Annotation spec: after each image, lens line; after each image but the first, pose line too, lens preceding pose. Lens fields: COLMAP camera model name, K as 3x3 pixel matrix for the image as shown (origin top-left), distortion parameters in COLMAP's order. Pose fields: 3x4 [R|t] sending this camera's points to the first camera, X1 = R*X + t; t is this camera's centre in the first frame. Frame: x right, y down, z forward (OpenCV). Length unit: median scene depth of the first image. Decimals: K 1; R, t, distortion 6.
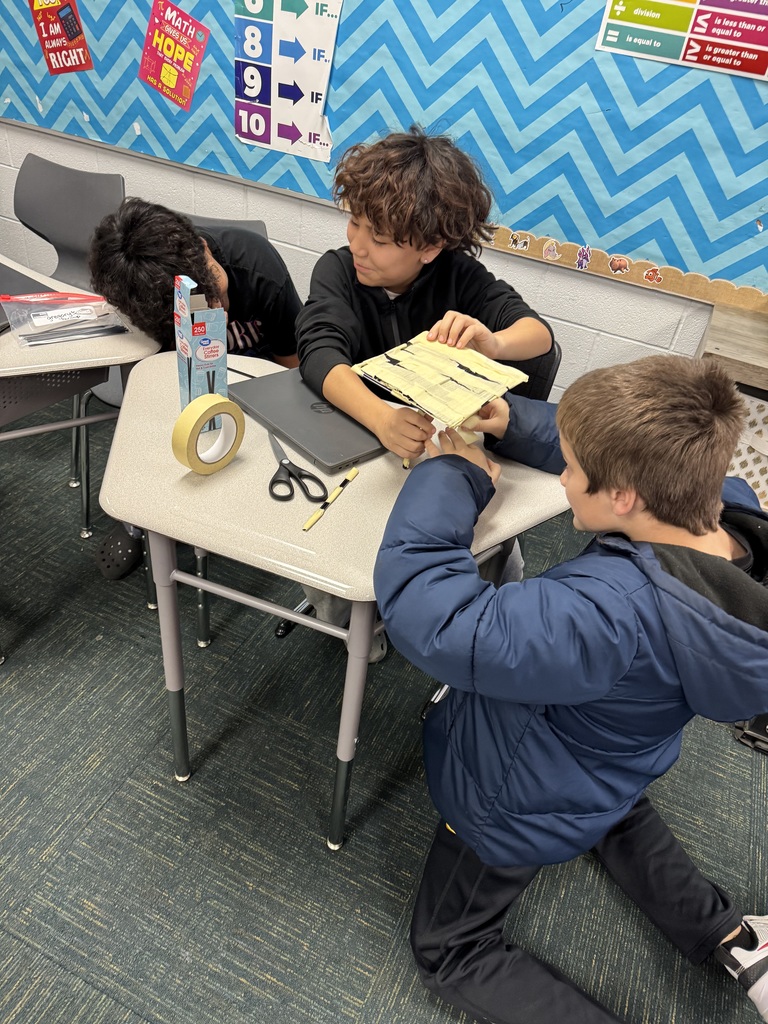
lens RADIAL K [[732.0, 0, 408.1], [0, 732.0, 491.2], [0, 0, 1]] dist [0.012406, -0.016005]
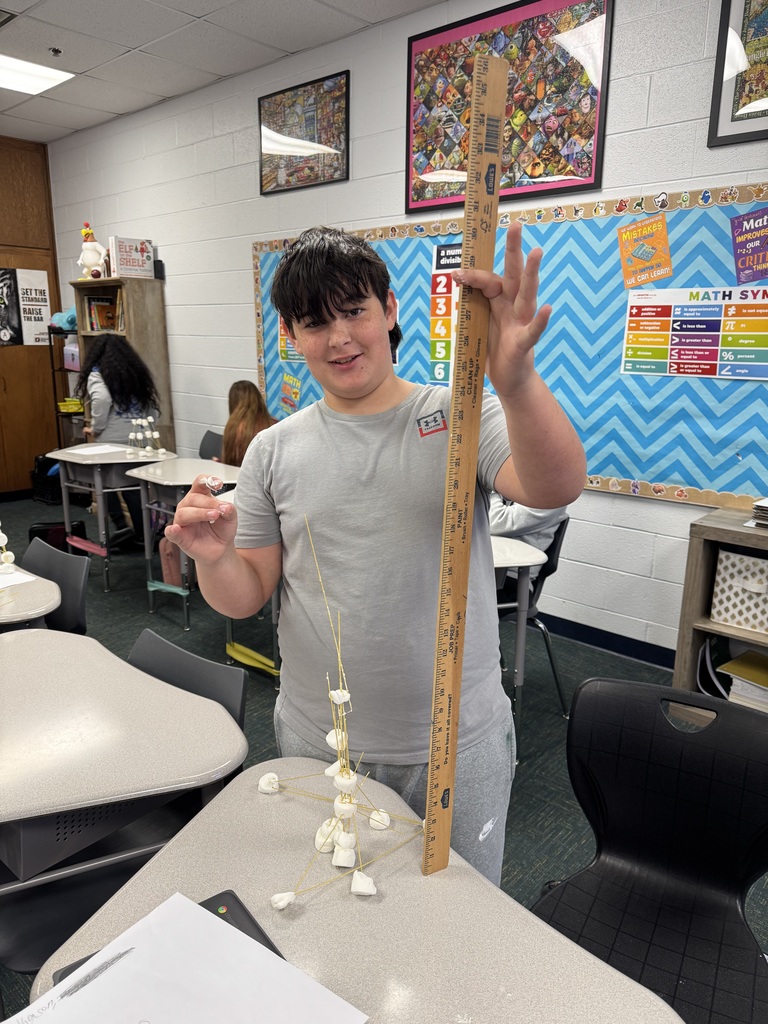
lens RADIAL K [[732.0, 0, 390.7], [0, 732.0, 505.0], [0, 0, 1]] dist [0.012406, -0.016005]
pose [[0.950429, -0.057425, -0.305593, 0.248088], [-0.067602, 0.921128, -0.383344, 0.400300], [0.303504, 0.385000, 0.871585, -0.579887]]
